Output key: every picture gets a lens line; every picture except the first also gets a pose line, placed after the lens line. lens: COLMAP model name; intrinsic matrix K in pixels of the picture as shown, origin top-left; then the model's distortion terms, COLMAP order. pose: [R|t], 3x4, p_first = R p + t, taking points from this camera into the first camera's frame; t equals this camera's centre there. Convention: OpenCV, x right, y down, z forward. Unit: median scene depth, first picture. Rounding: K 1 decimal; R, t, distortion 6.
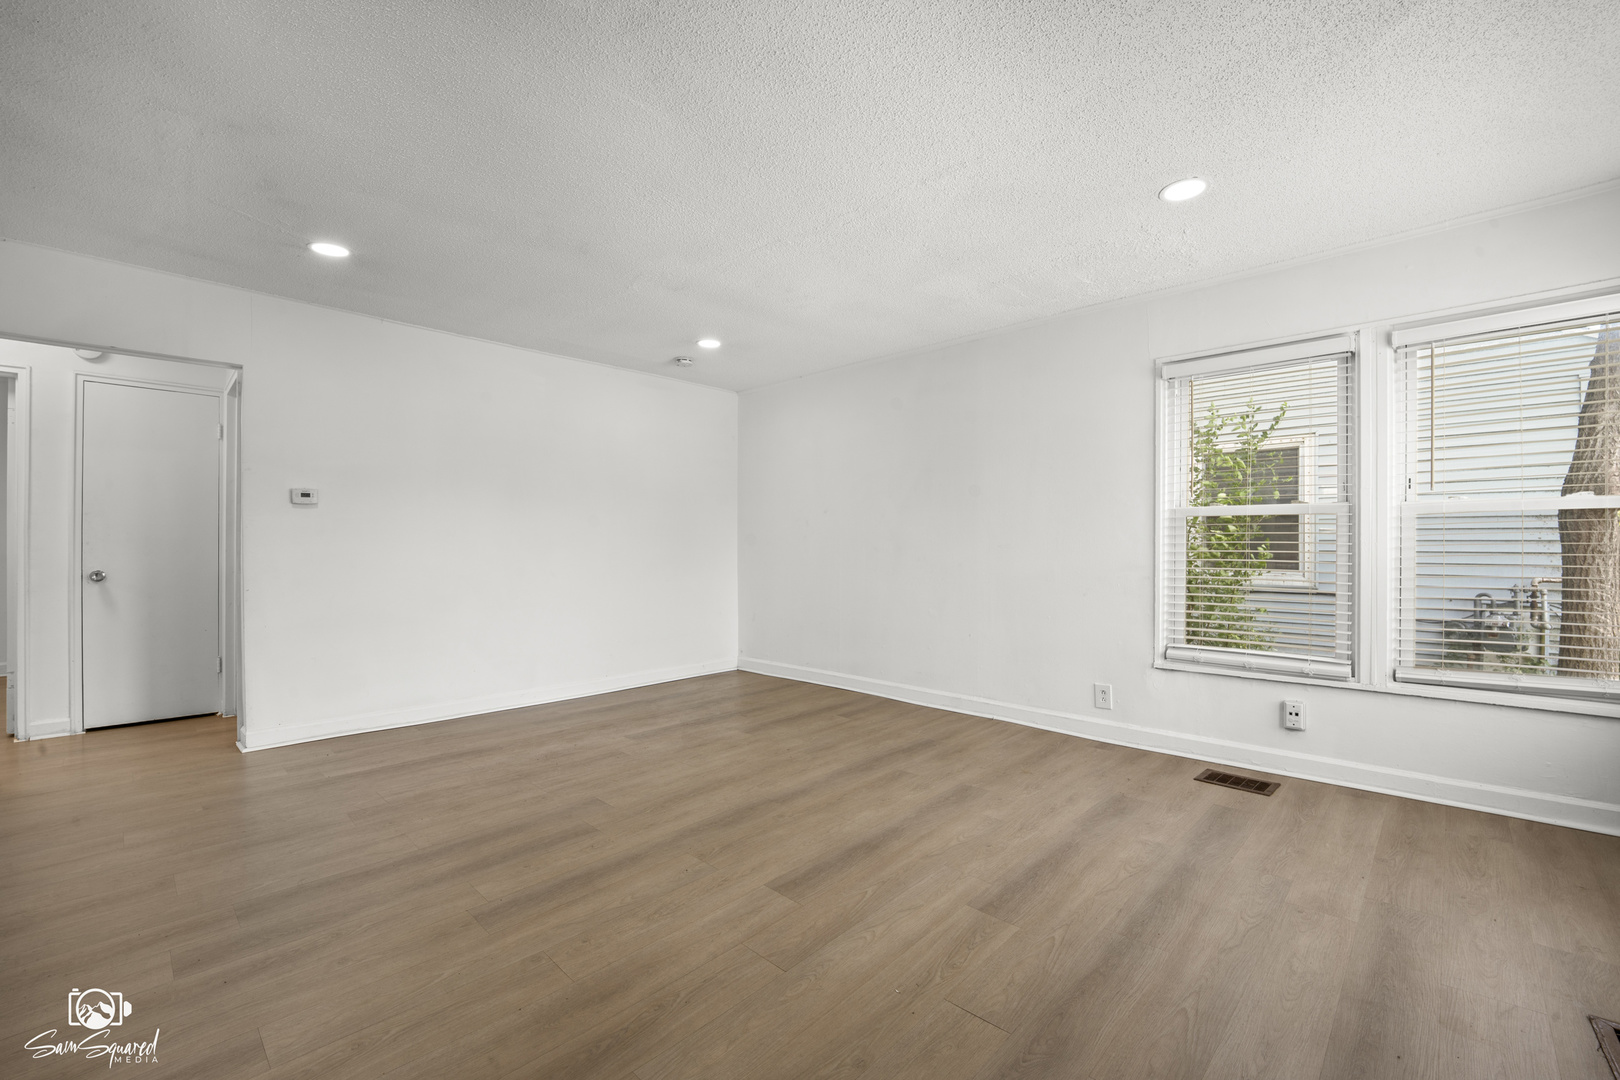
lens RADIAL K [[681.8, 0, 815.7], [0, 681.8, 547.3], [0, 0, 1]] dist [-0.002213, -0.000743]
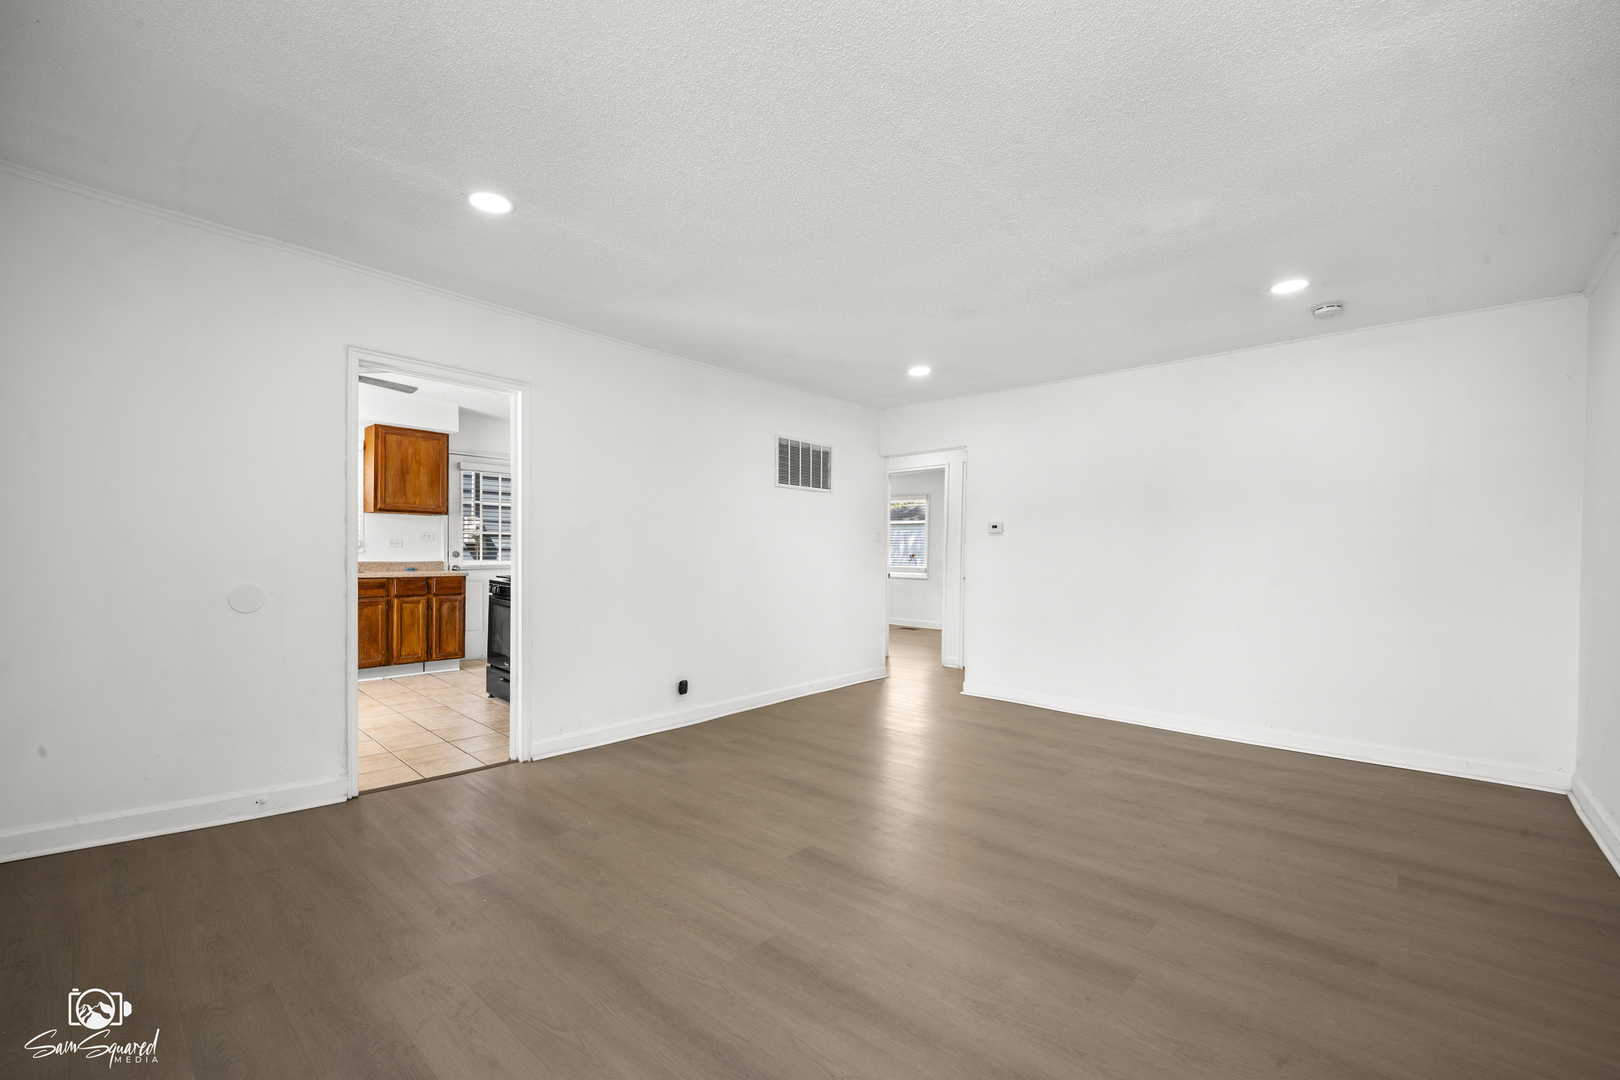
lens RADIAL K [[678.9, 0, 807.7], [0, 678.9, 573.5], [0, 0, 1]] dist [-0.000271, -0.000056]
pose [[0.018298, 0.028188, -0.999435, 0.721968], [-0.018896, 0.999434, 0.027842, -0.012032], [0.999654, 0.018376, 0.018821, 0.626724]]
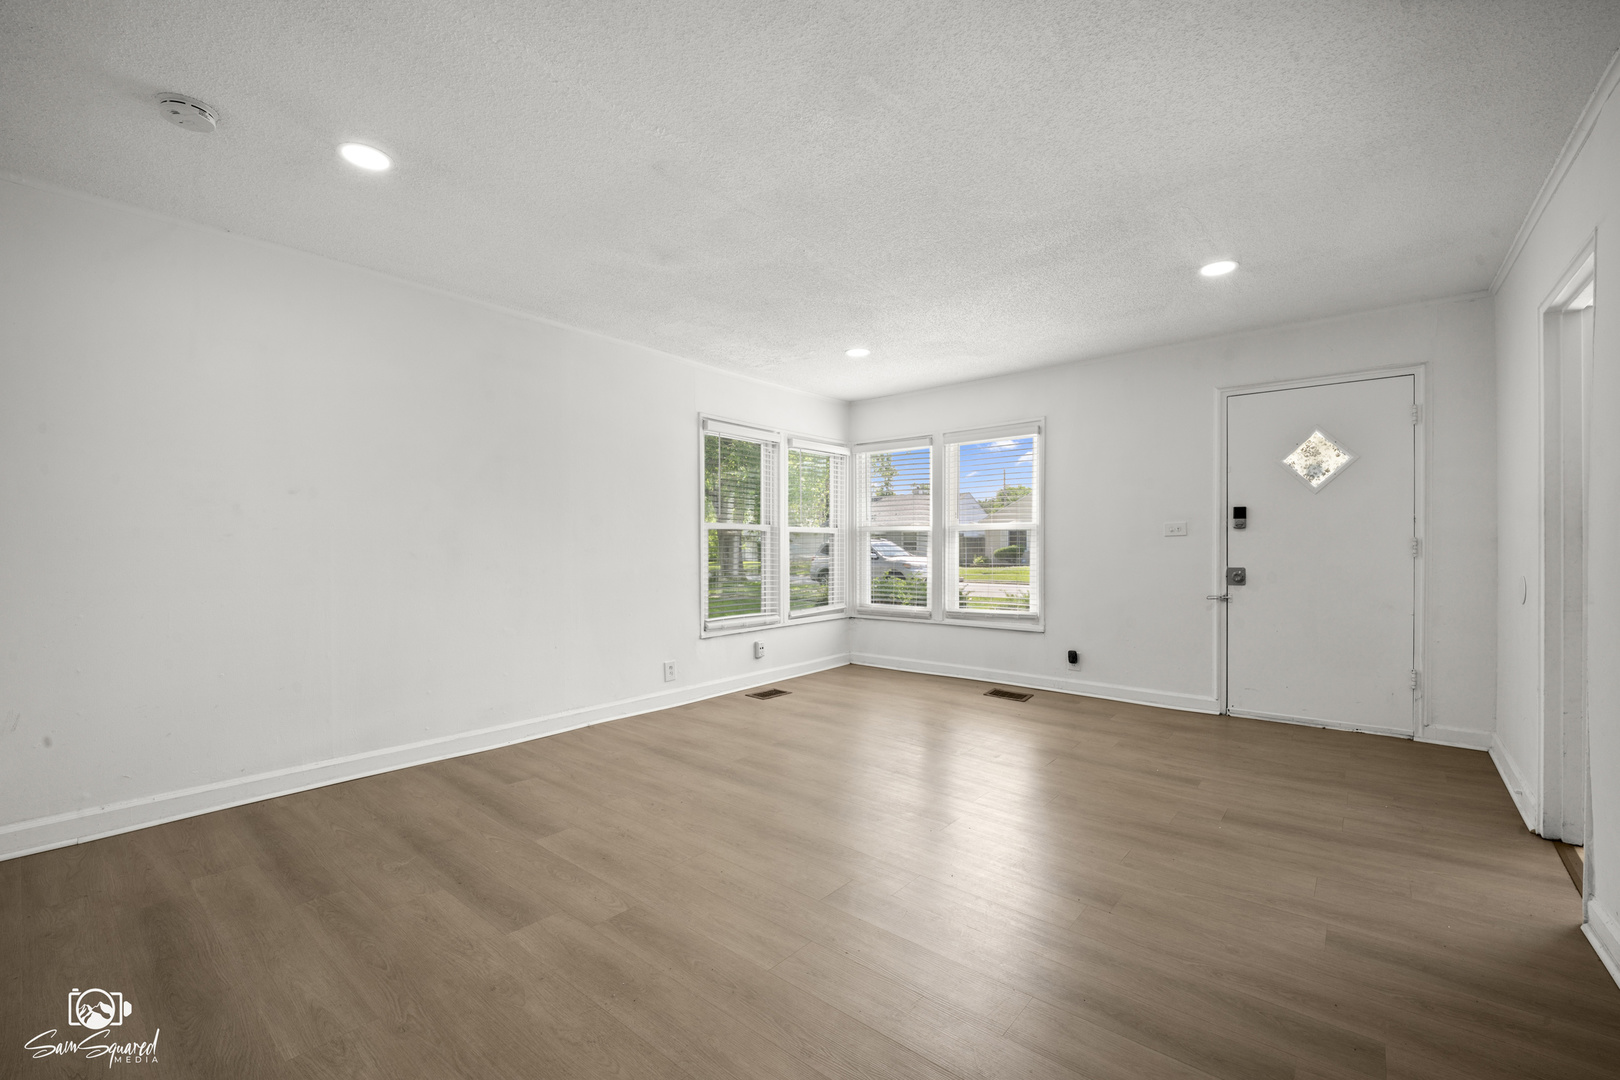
lens RADIAL K [[672.6, 0, 810.0], [0, 672.6, 540.0], [0, 0, 1]] dist [-0.002341, -0.000338]
pose [[-0.072313, 0.007400, 0.997355, -0.898380], [0.005856, 0.999958, -0.006995, -0.010097], [-0.997365, 0.005334, -0.072353, 0.919074]]
